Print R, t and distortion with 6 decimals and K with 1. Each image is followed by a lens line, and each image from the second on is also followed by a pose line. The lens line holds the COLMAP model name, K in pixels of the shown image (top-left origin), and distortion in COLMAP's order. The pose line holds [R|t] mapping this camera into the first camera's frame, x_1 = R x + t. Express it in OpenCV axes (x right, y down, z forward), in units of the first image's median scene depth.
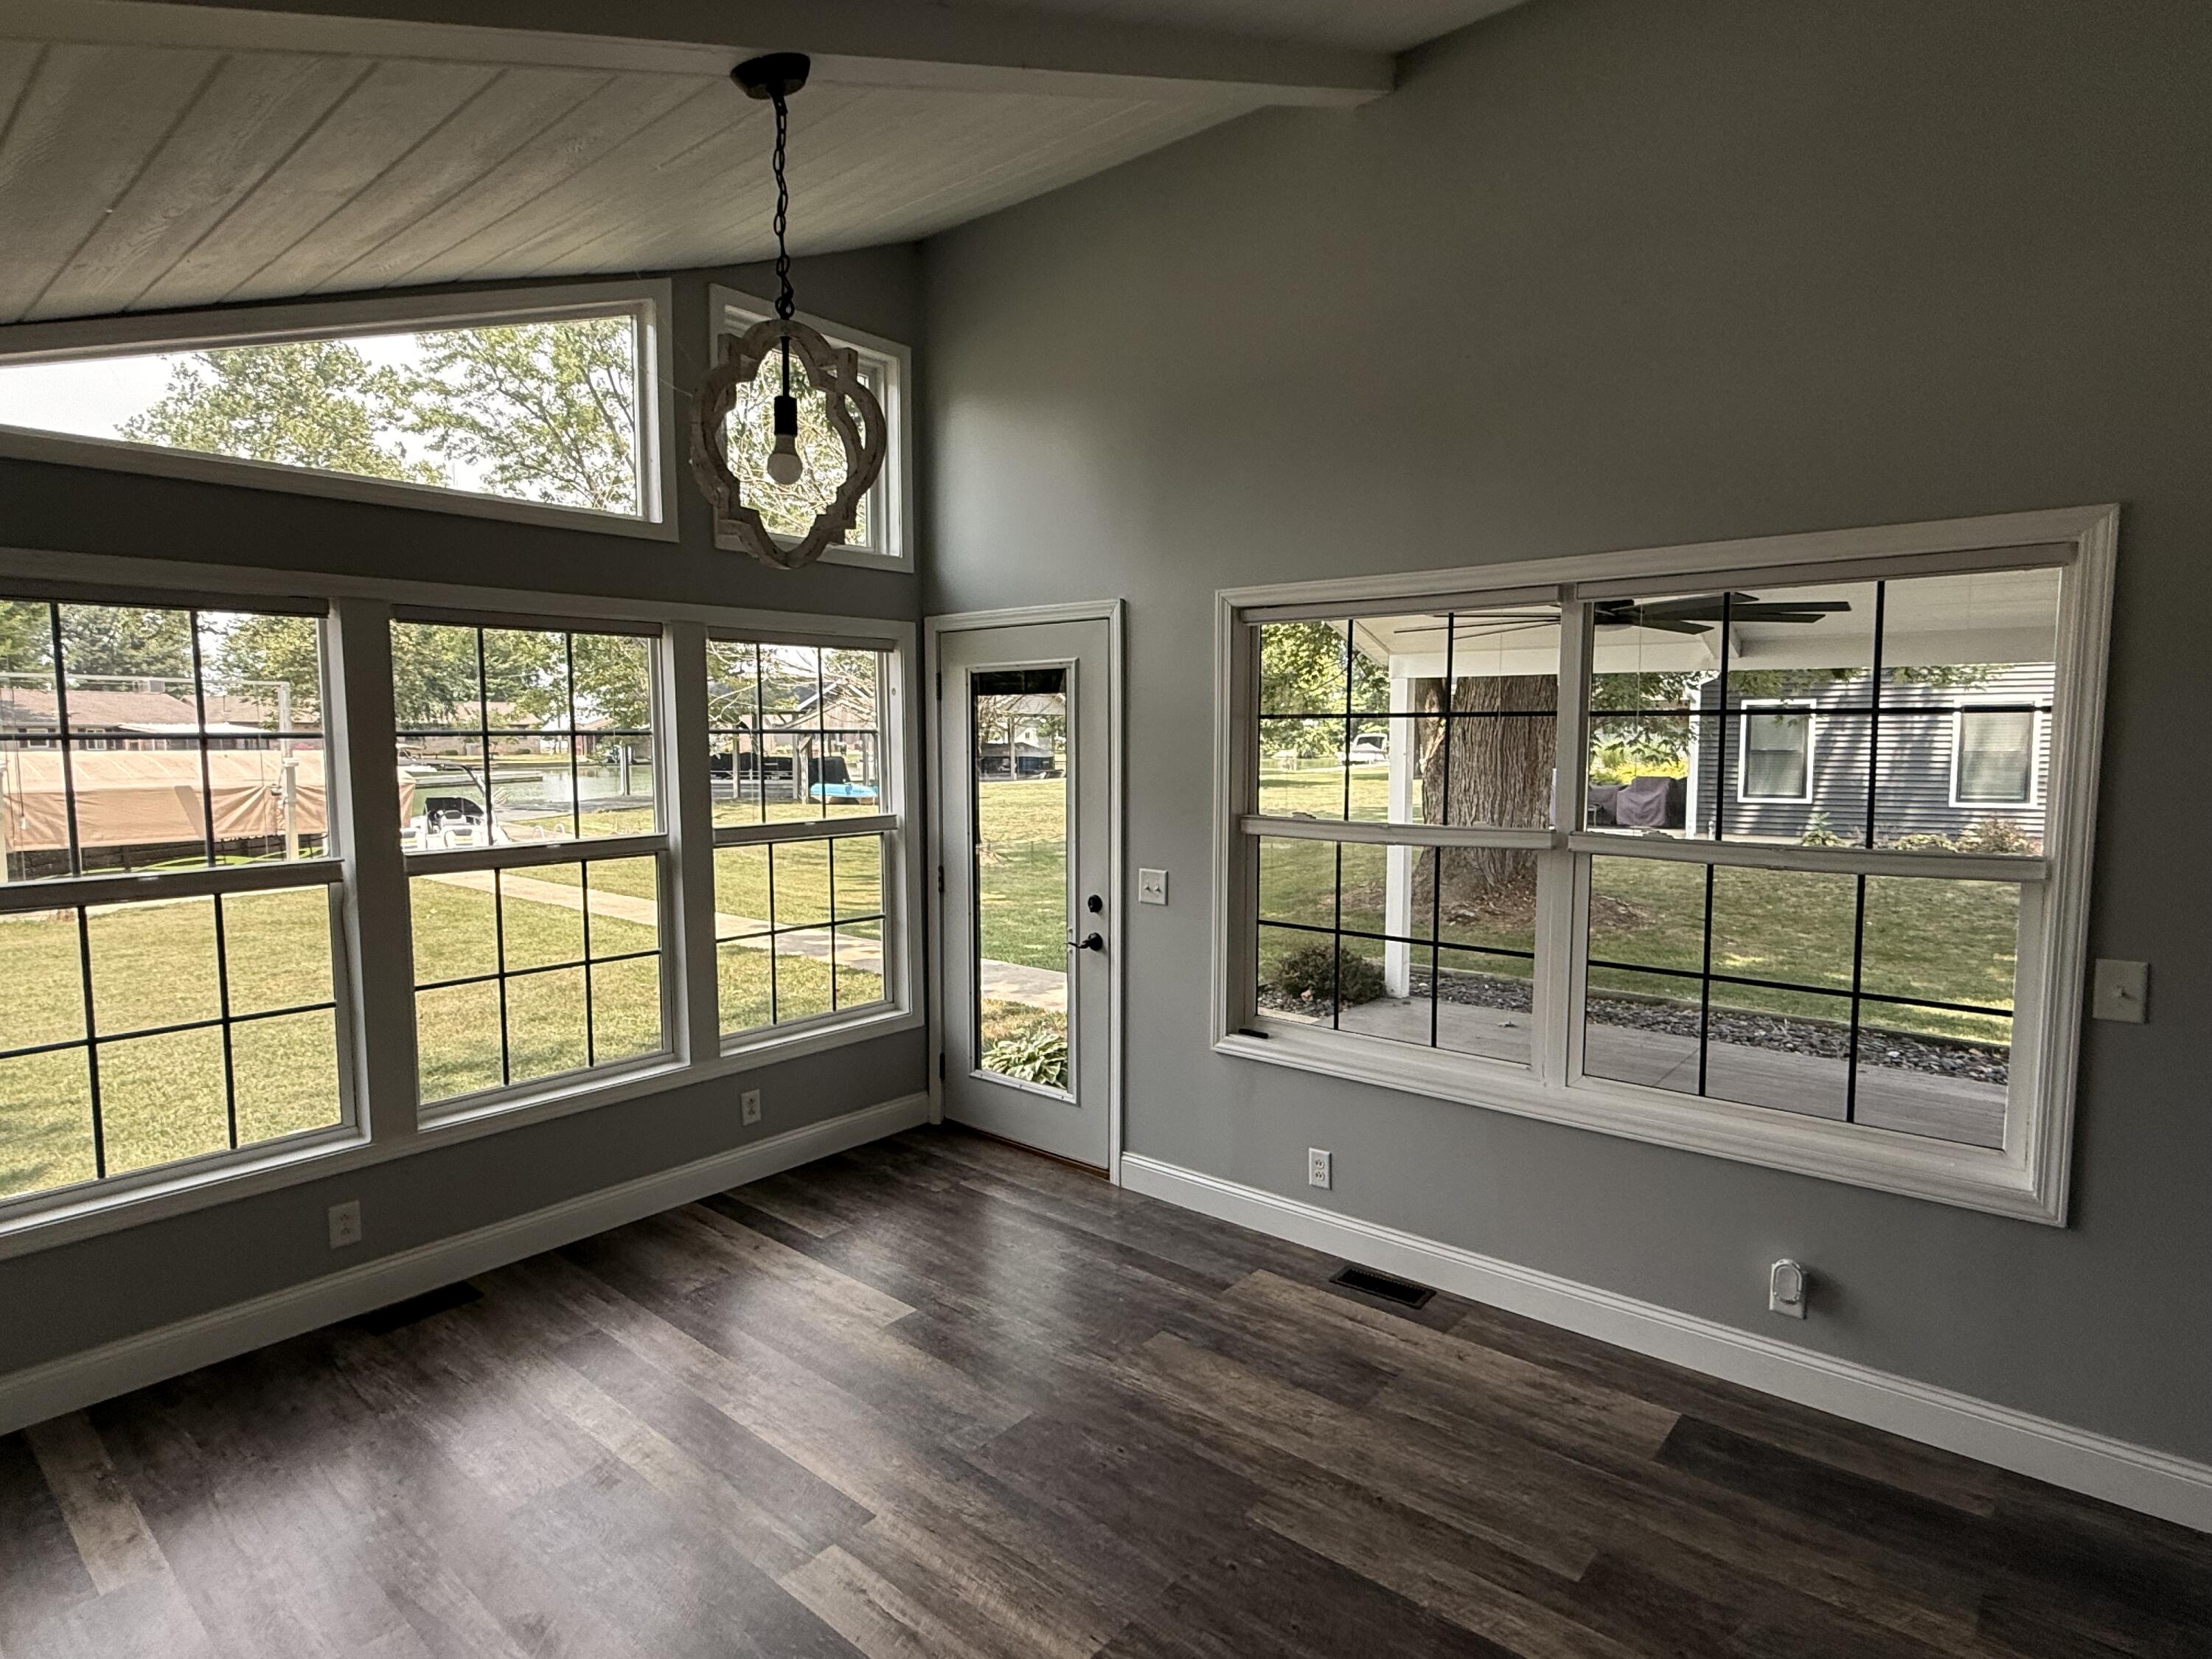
lens RADIAL K [[1173.9, 0, 1108.7], [0, 1173.9, 832.1], [0, 0, 1]] dist [0.000932, 0.000084]
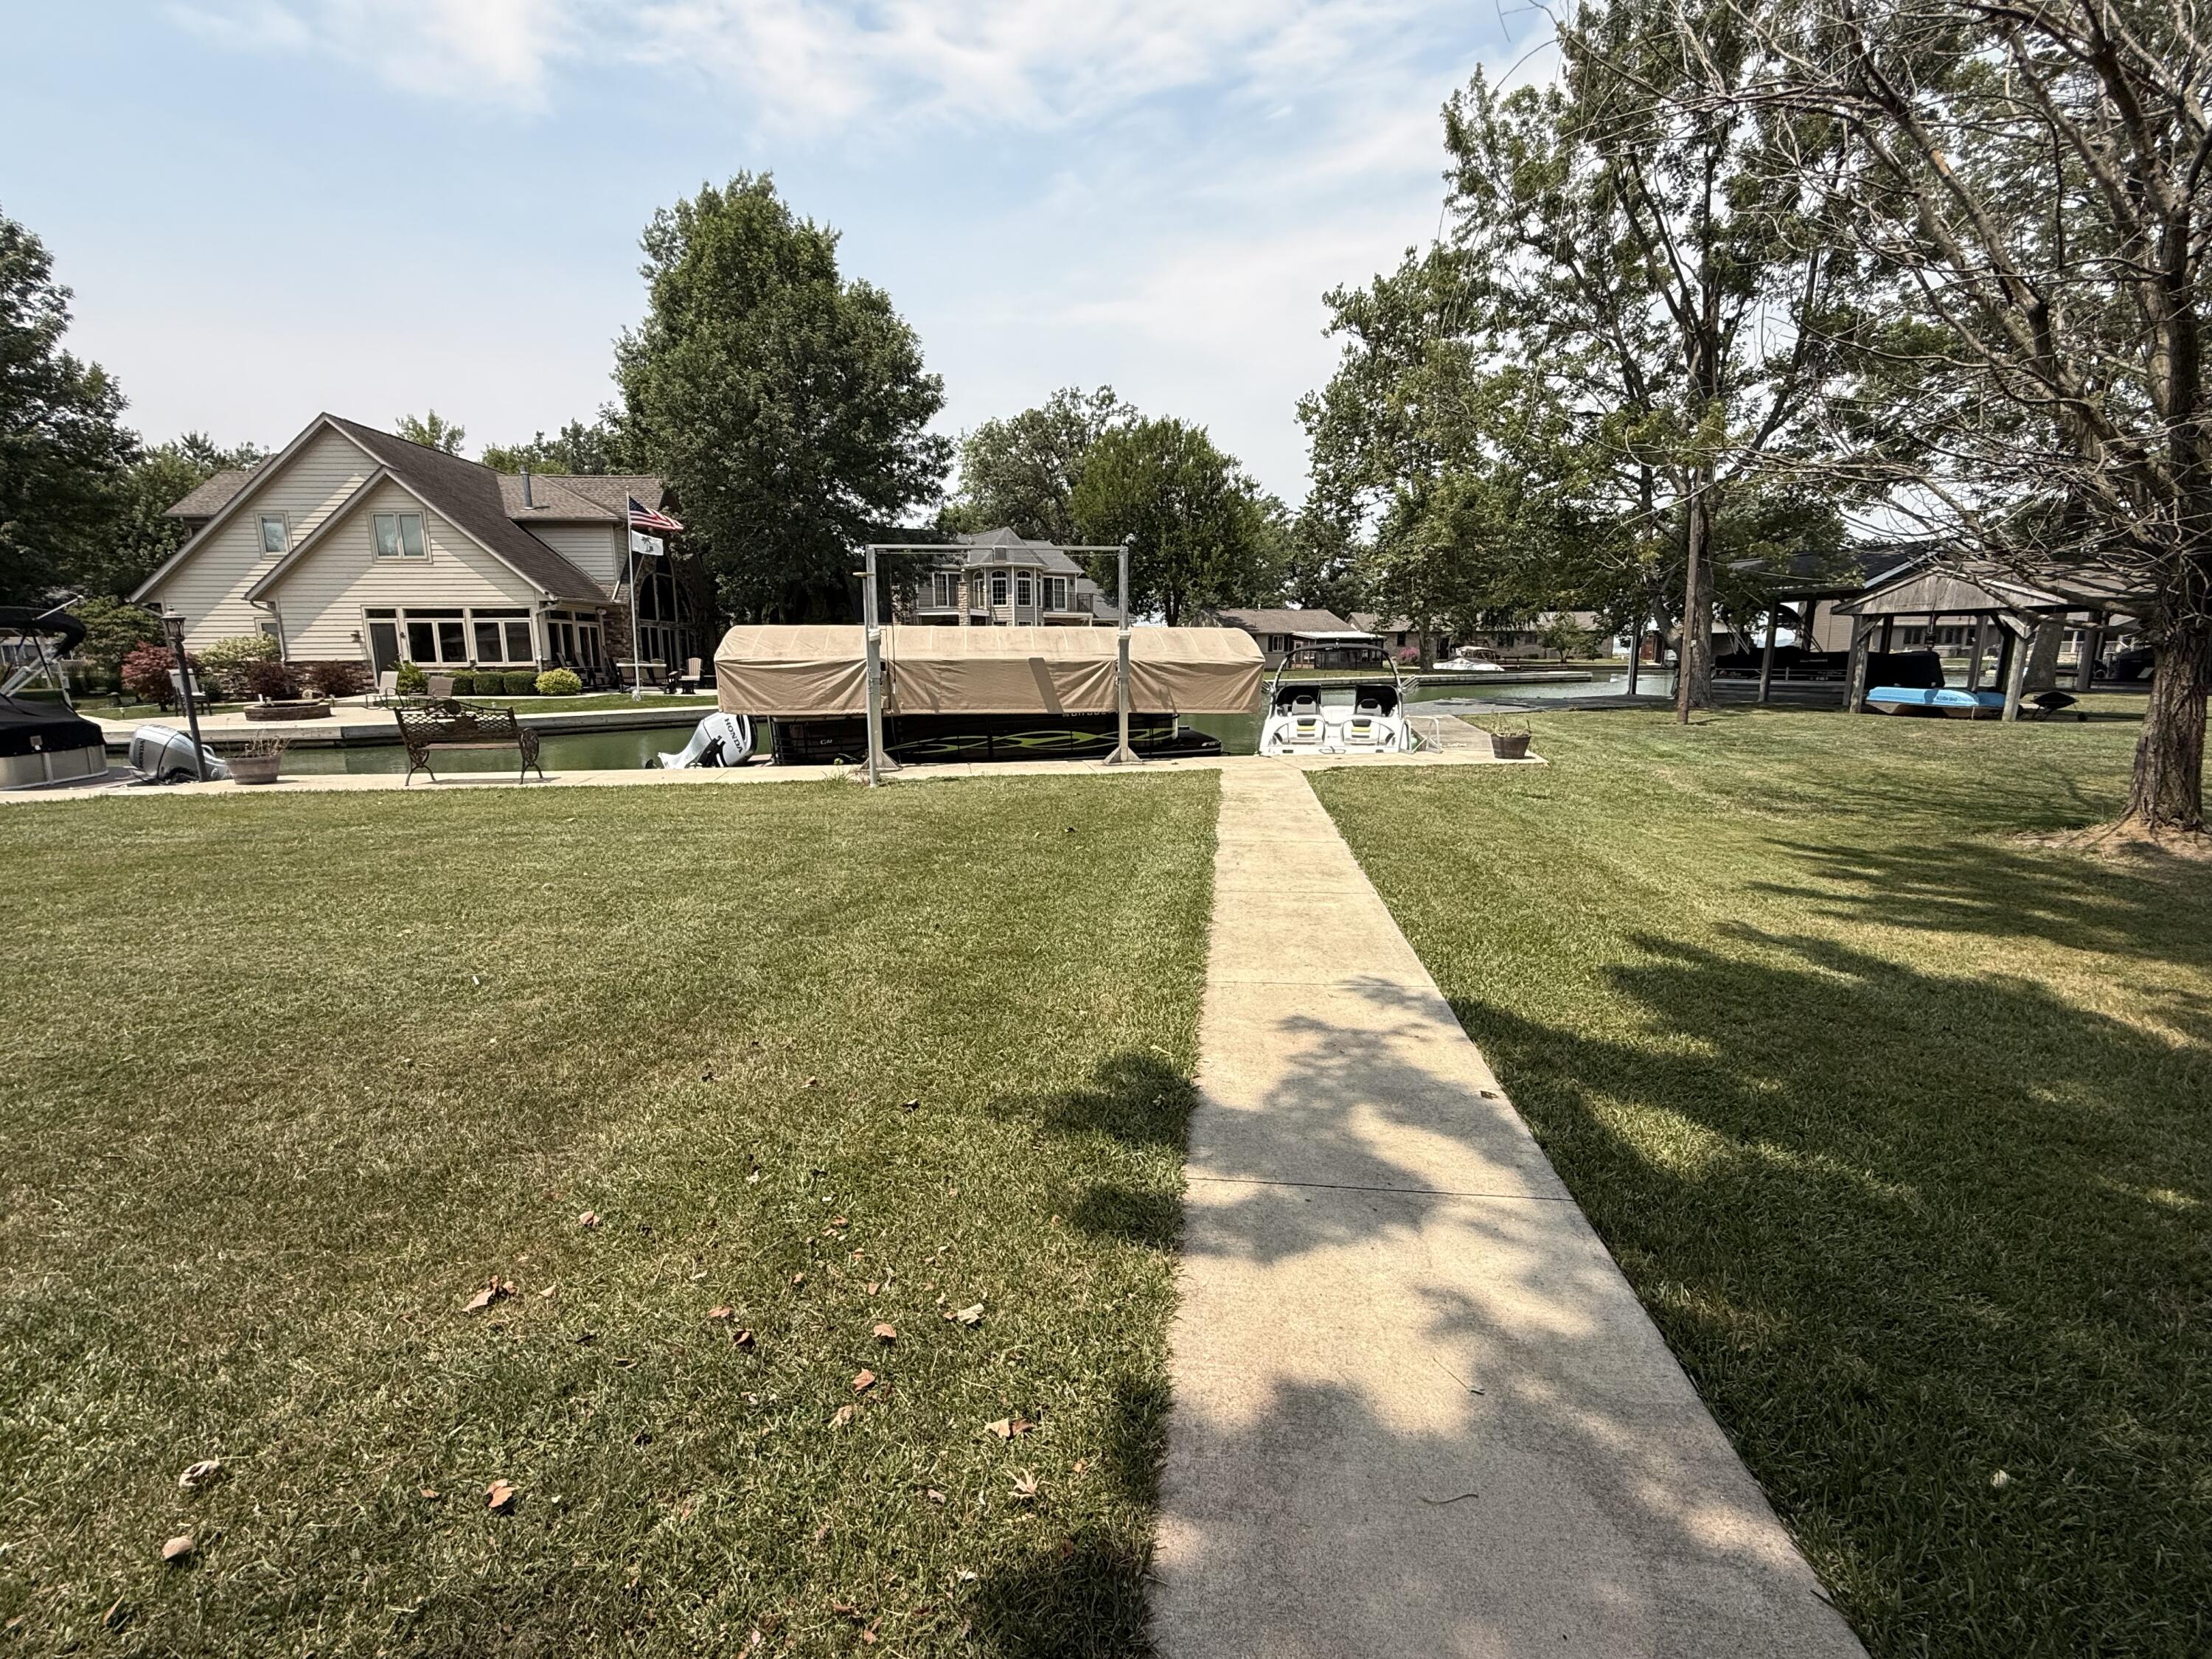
lens RADIAL K [[979.3, 0, 1114.7], [0, 979.3, 836.2], [0, 0, 1]] dist [0.013335, 0.000195]
pose [[0.604221, 0.152244, -0.782138, -0.028716], [-0.063331, 0.987648, 0.143322, -0.005065], [0.794296, -0.037064, 0.606399, 0.199237]]
